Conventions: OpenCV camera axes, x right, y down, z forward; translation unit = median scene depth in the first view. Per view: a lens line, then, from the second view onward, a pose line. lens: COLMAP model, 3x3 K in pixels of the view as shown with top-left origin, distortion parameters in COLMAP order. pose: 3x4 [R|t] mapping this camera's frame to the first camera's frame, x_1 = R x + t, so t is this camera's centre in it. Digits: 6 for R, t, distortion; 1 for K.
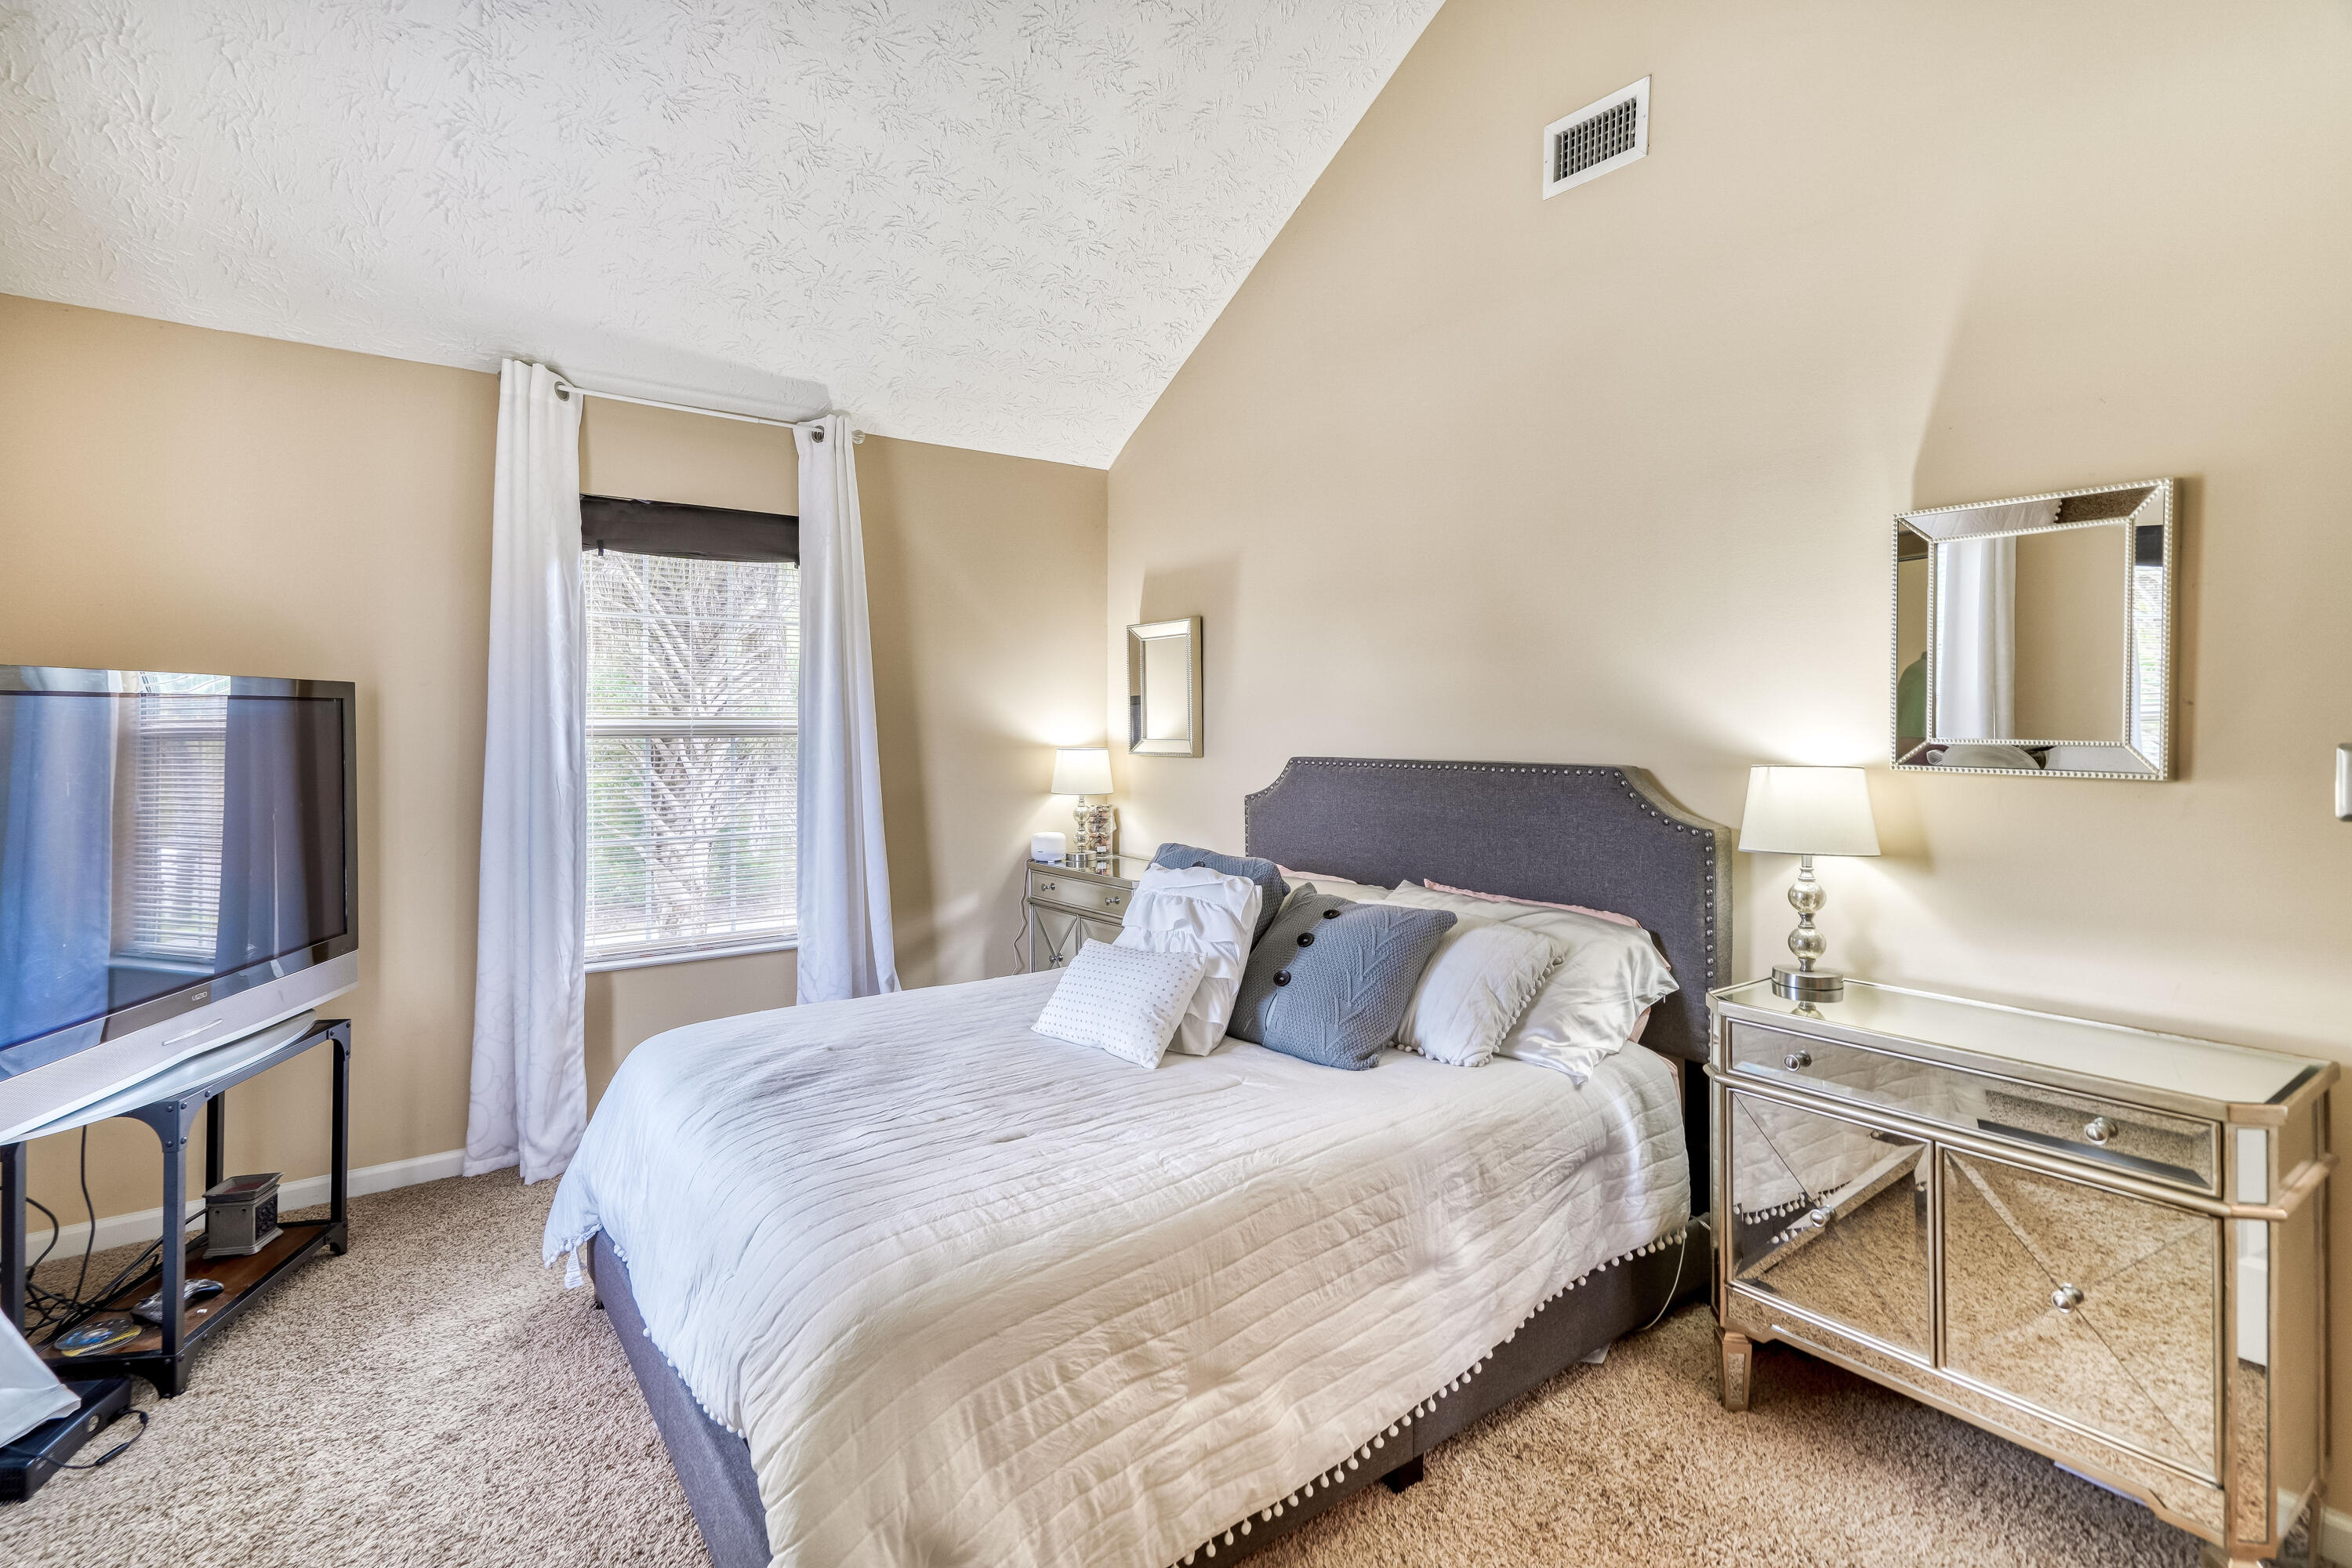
lens RADIAL K [[1088.8, 0, 1171.3], [0, 1088.8, 720.8], [0, 0, 1]] dist [0.013937, 0.000333]
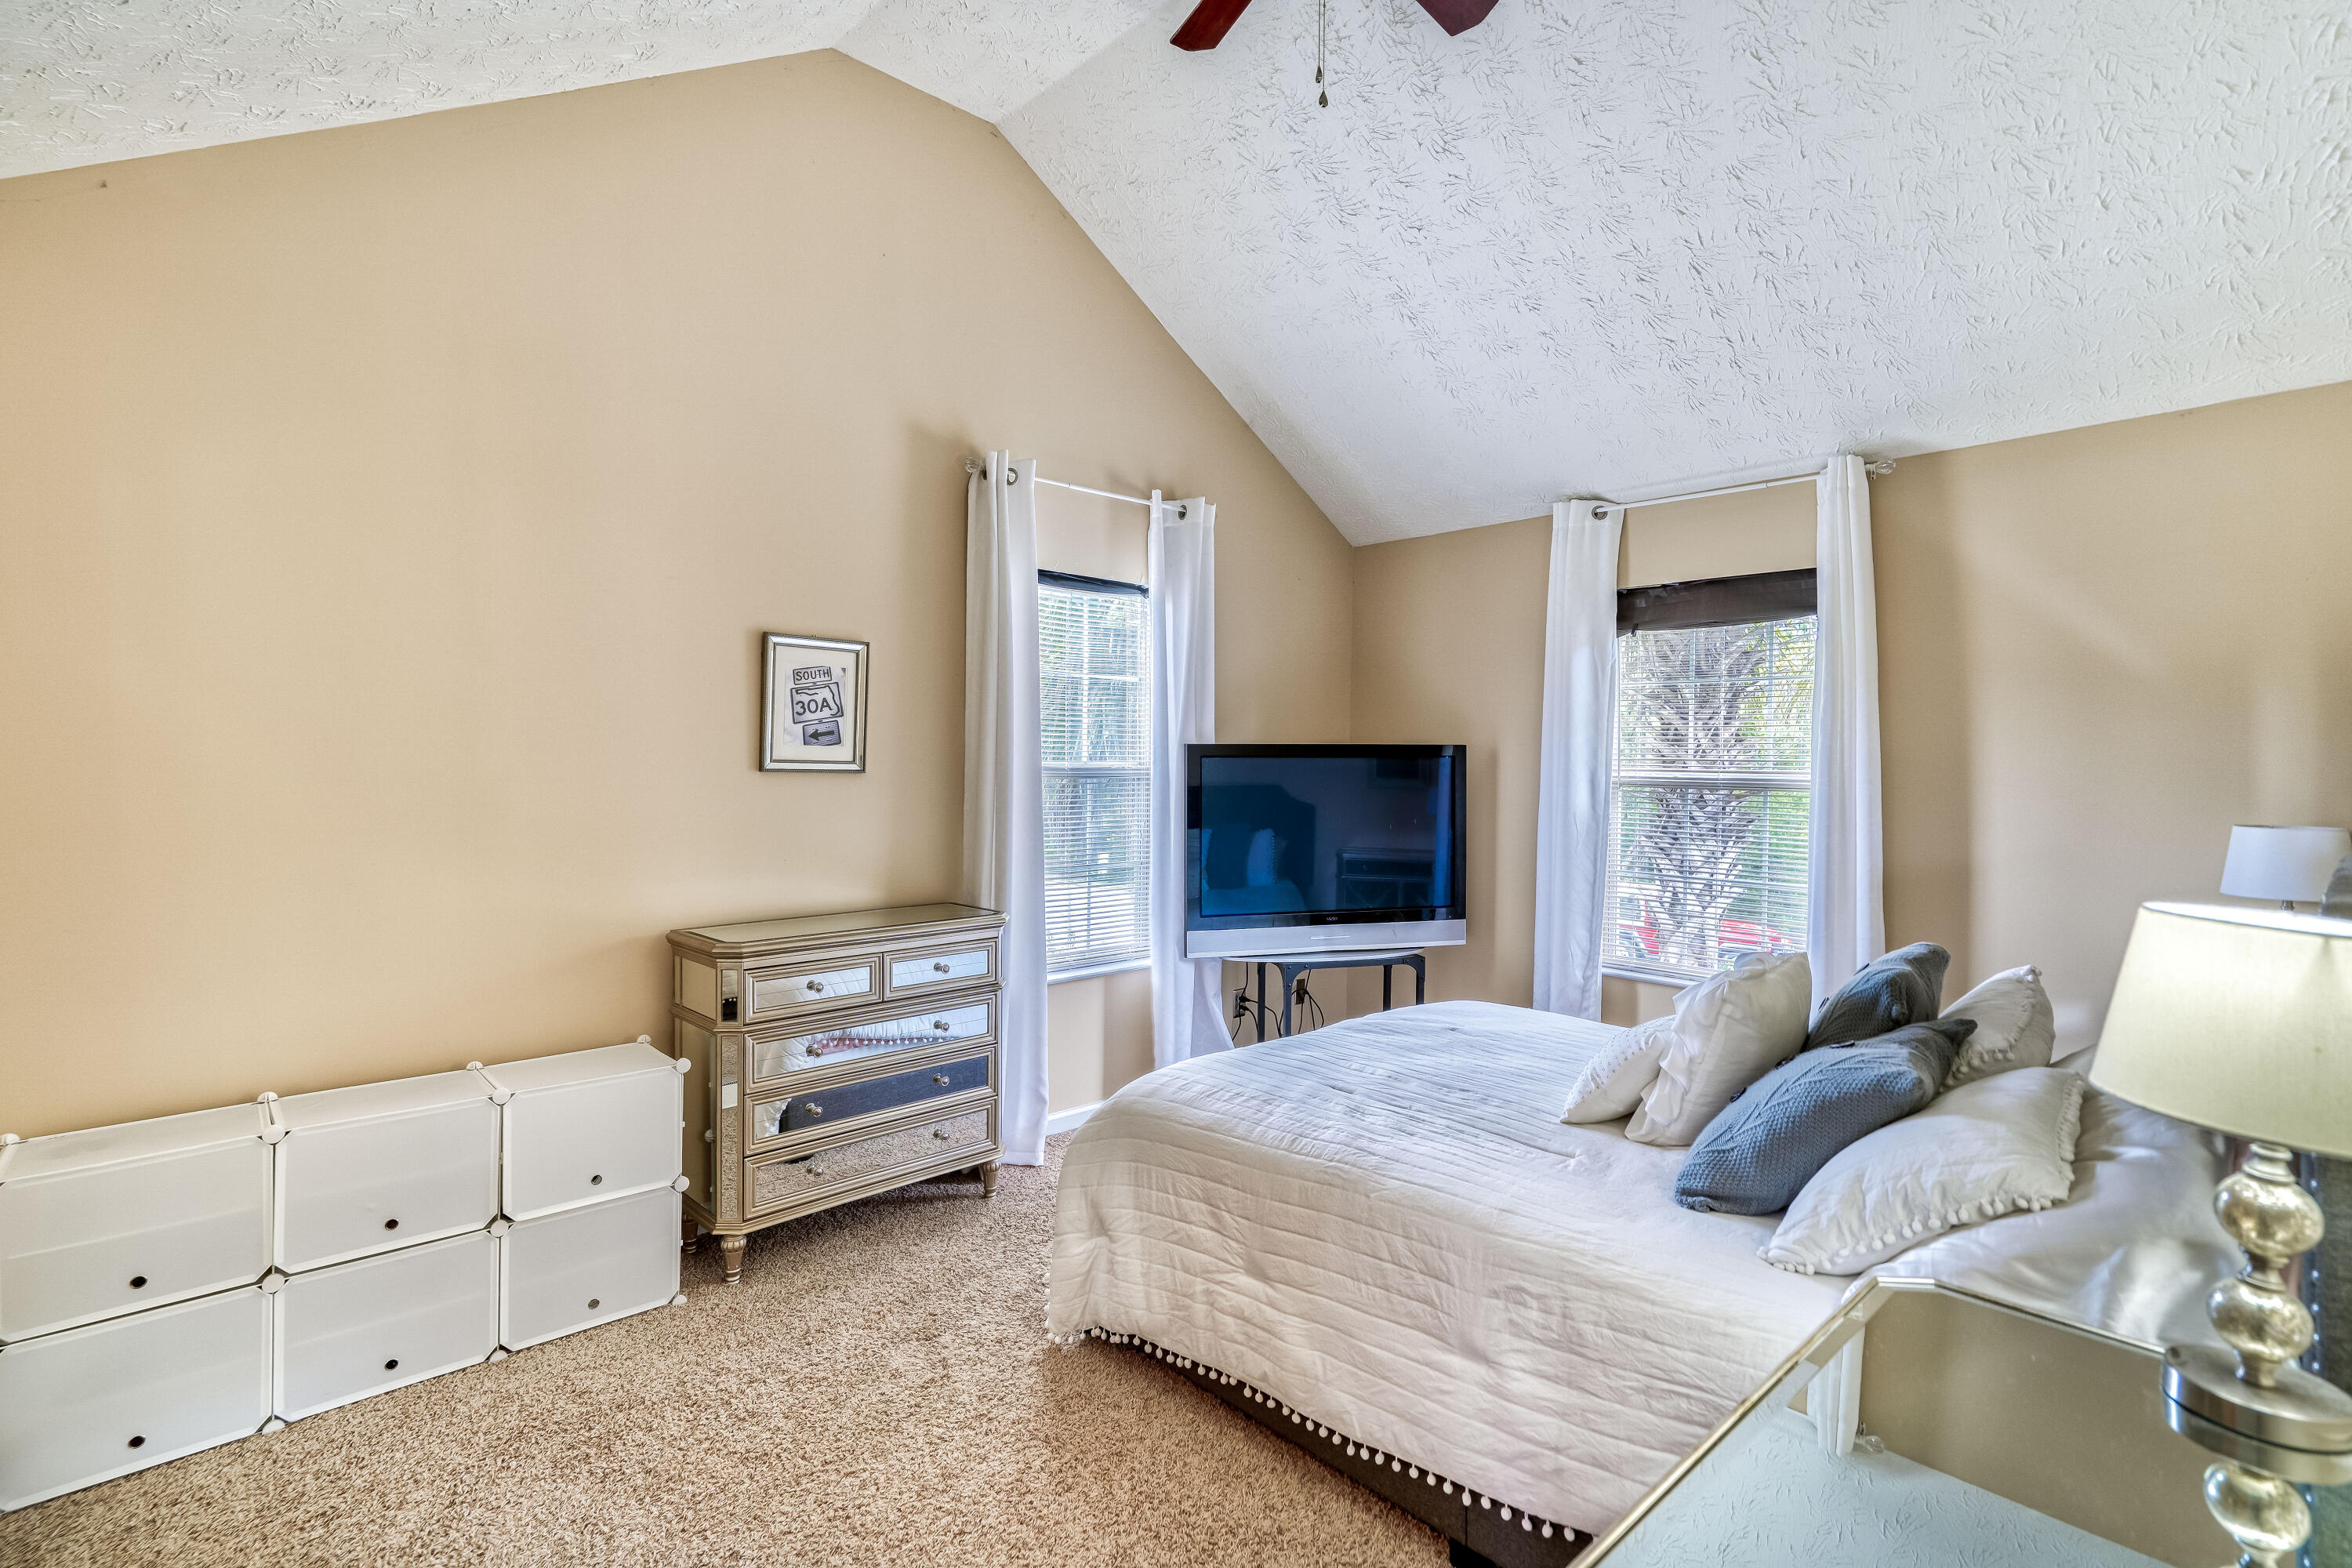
lens RADIAL K [[1108.0, 0, 1177.0], [0, 1108.0, 755.3], [0, 0, 1]] dist [0.002341, 0.001068]
pose [[0.141776, -0.000406, -0.989899, 1.021423], [-0.010833, 0.999939, -0.001962, -0.018582], [0.989839, 0.011002, 0.141763, 0.528806]]
